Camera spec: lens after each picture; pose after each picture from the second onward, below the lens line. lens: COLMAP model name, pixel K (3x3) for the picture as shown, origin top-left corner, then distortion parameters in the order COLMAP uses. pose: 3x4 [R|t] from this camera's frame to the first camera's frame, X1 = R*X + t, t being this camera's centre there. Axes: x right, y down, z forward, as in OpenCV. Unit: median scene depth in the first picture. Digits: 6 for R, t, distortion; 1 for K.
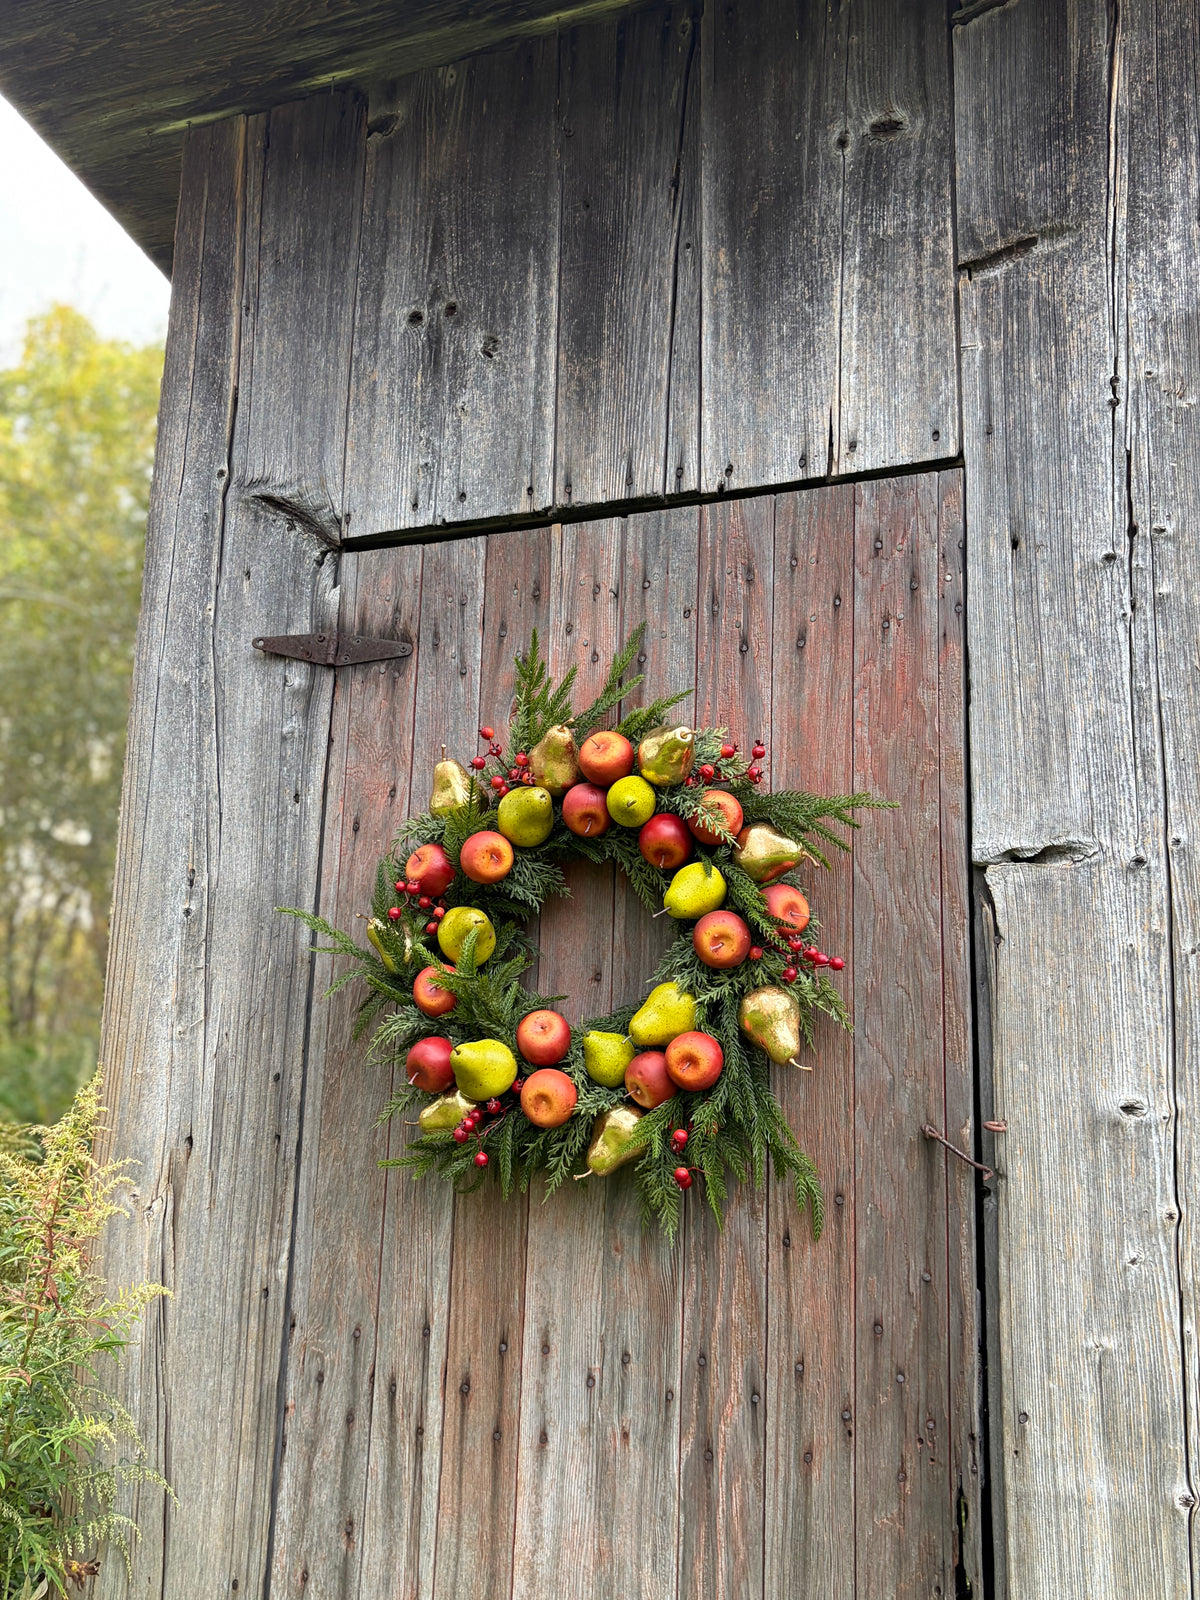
lens RADIAL K [[1572.5, 0, 604.4], [0, 1572.5, 806.9], [0, 0, 1]] dist [0.178895, -0.648007]
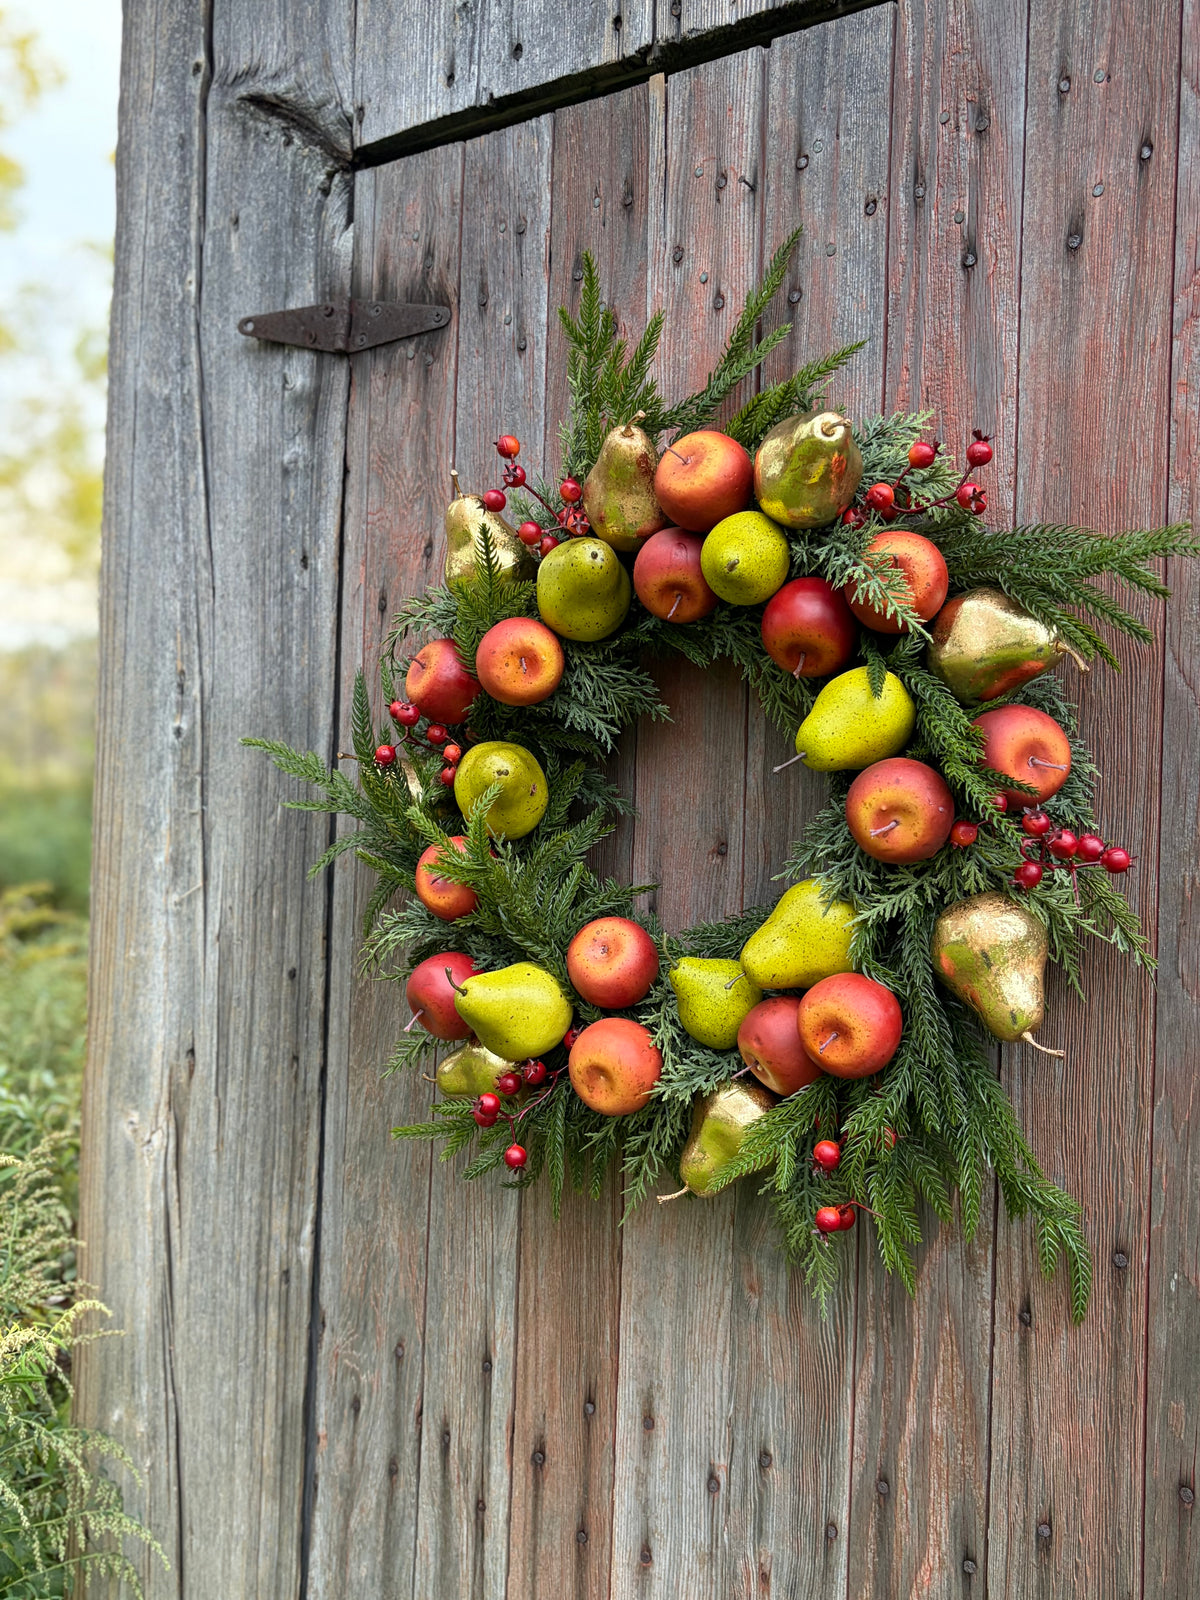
lens RADIAL K [[1592.7, 0, 601.6], [0, 1592.7, 810.2], [0, 0, 1]] dist [0.122168, -0.428904]
pose [[0.973246, -0.006079, -0.229684, 0.092735], [0.046886, 0.983870, 0.172630, -0.015068], [0.224930, -0.178781, 0.957833, 0.408198]]
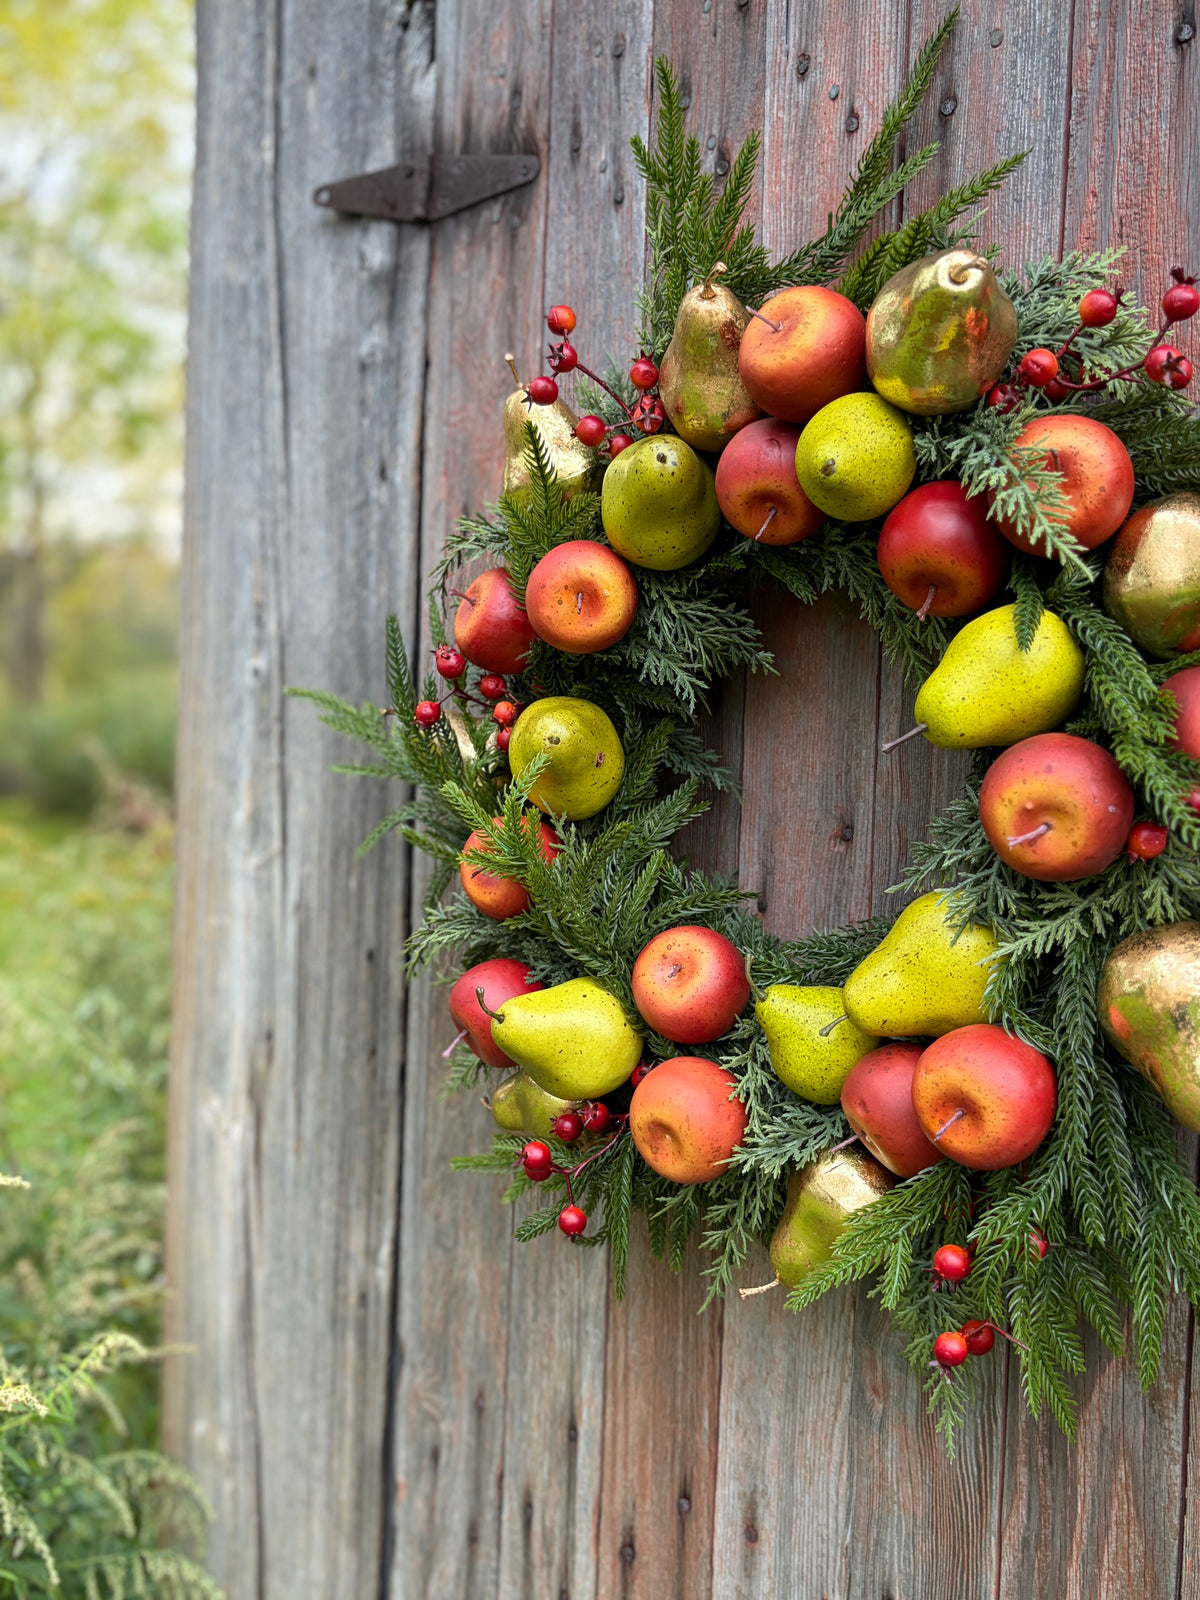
lens RADIAL K [[1604.9, 0, 605.3], [0, 1604.9, 800.1], [0, 0, 1]] dist [-0.000084, 0.021112]
pose [[0.925234, 0.015444, -0.379083, 0.112054], [0.071731, 0.974029, 0.214759, -0.010557], [0.372555, -0.225895, 0.900097, 0.547794]]
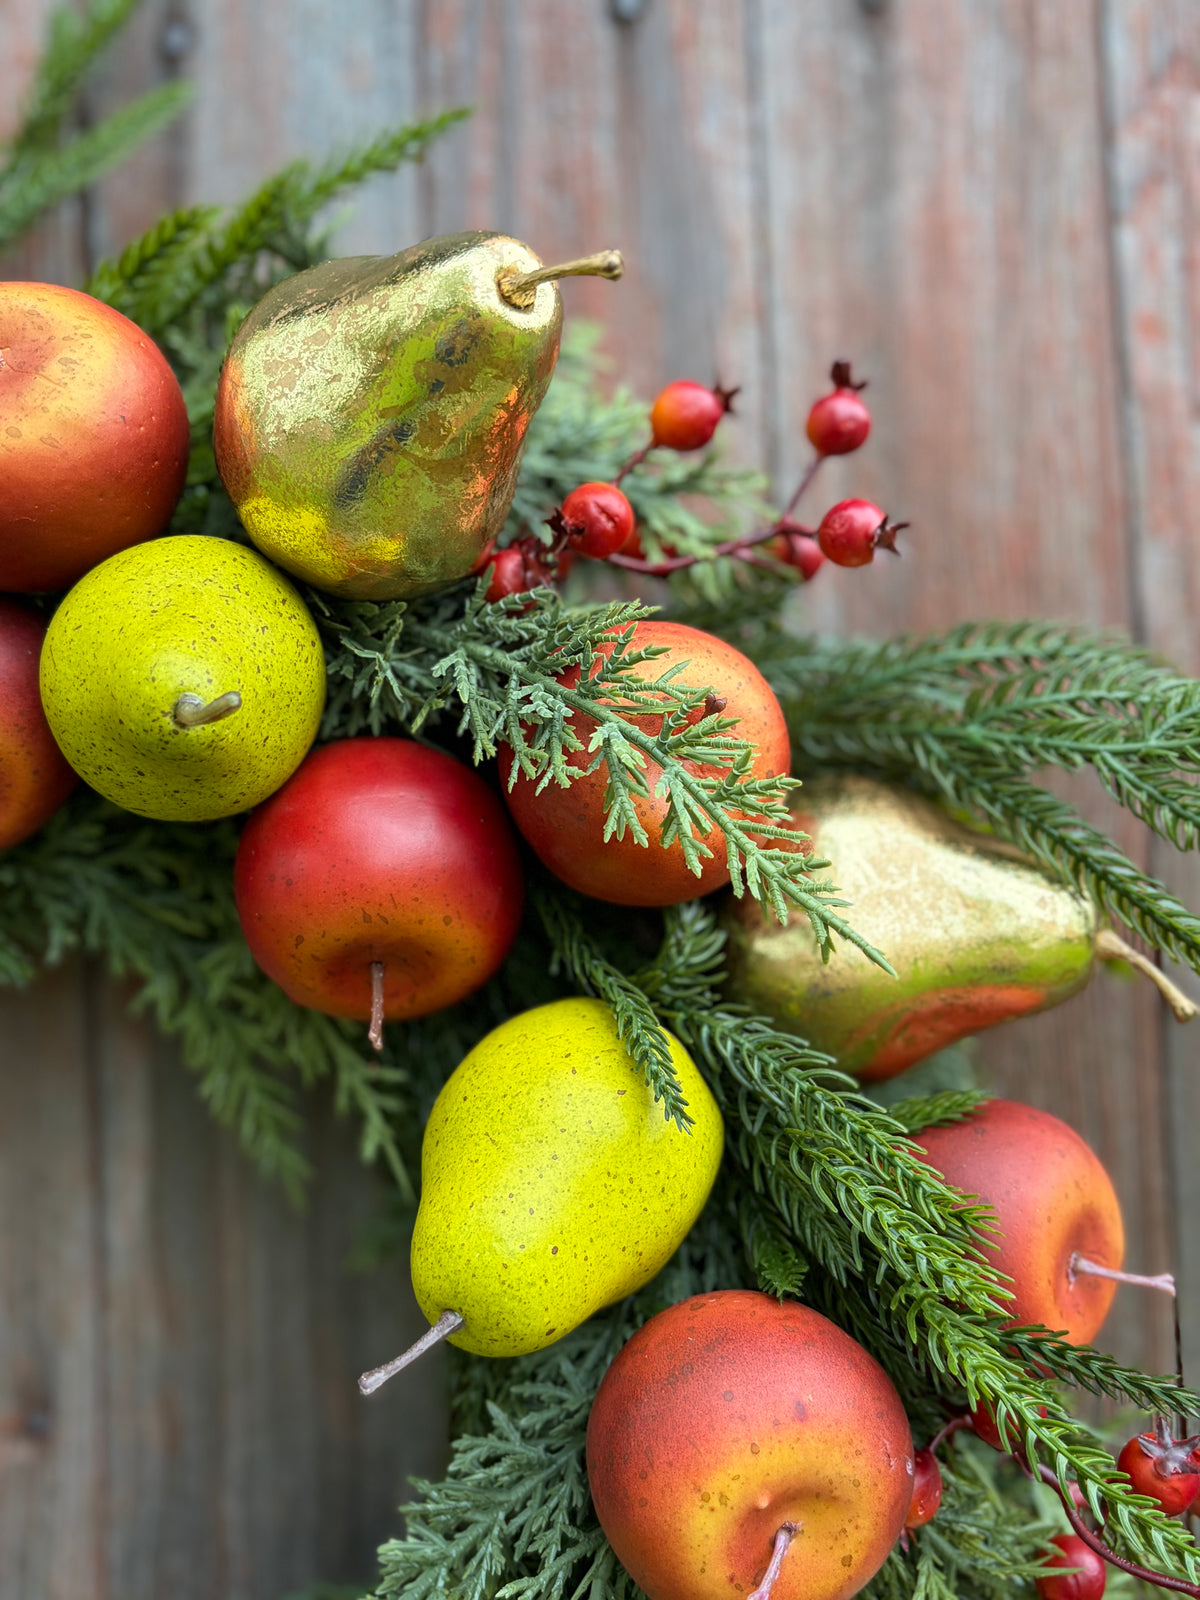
lens RADIAL K [[1598.7, 0, 599.6], [0, 1598.7, 807.9], [0, 0, 1]] dist [0.126861, -0.439015]
pose [[0.946978, -0.040515, 0.318732, 0.002322], [-0.003276, 0.990749, 0.135669, -0.013485], [-0.321280, -0.129520, 0.938085, 0.771218]]
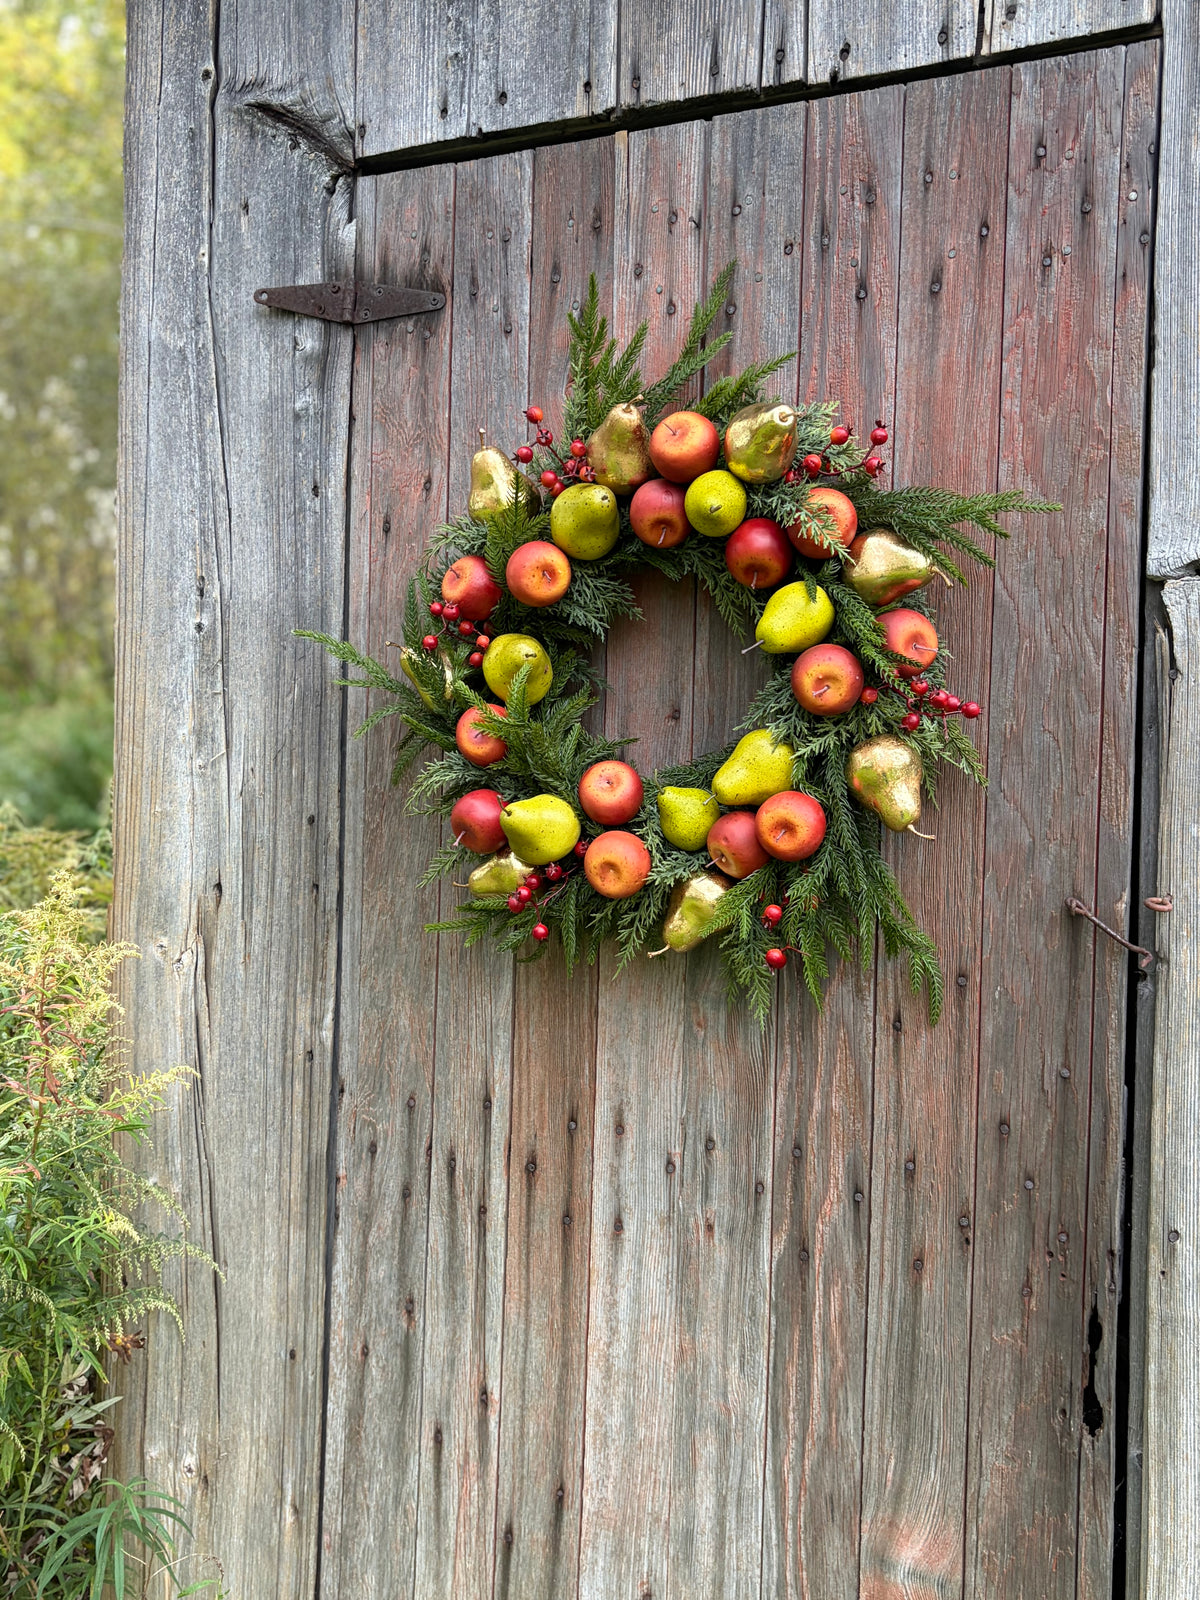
lens RADIAL K [[1579.8, 0, 618.9], [0, 1579.8, 801.1], [0, 0, 1]] dist [0.180098, -0.668606]
pose [[0.998722, -0.003391, -0.050432, 0.007820], [0.014466, 0.975187, 0.220912, -0.033361], [0.048431, -0.221359, 0.973989, 0.171803]]
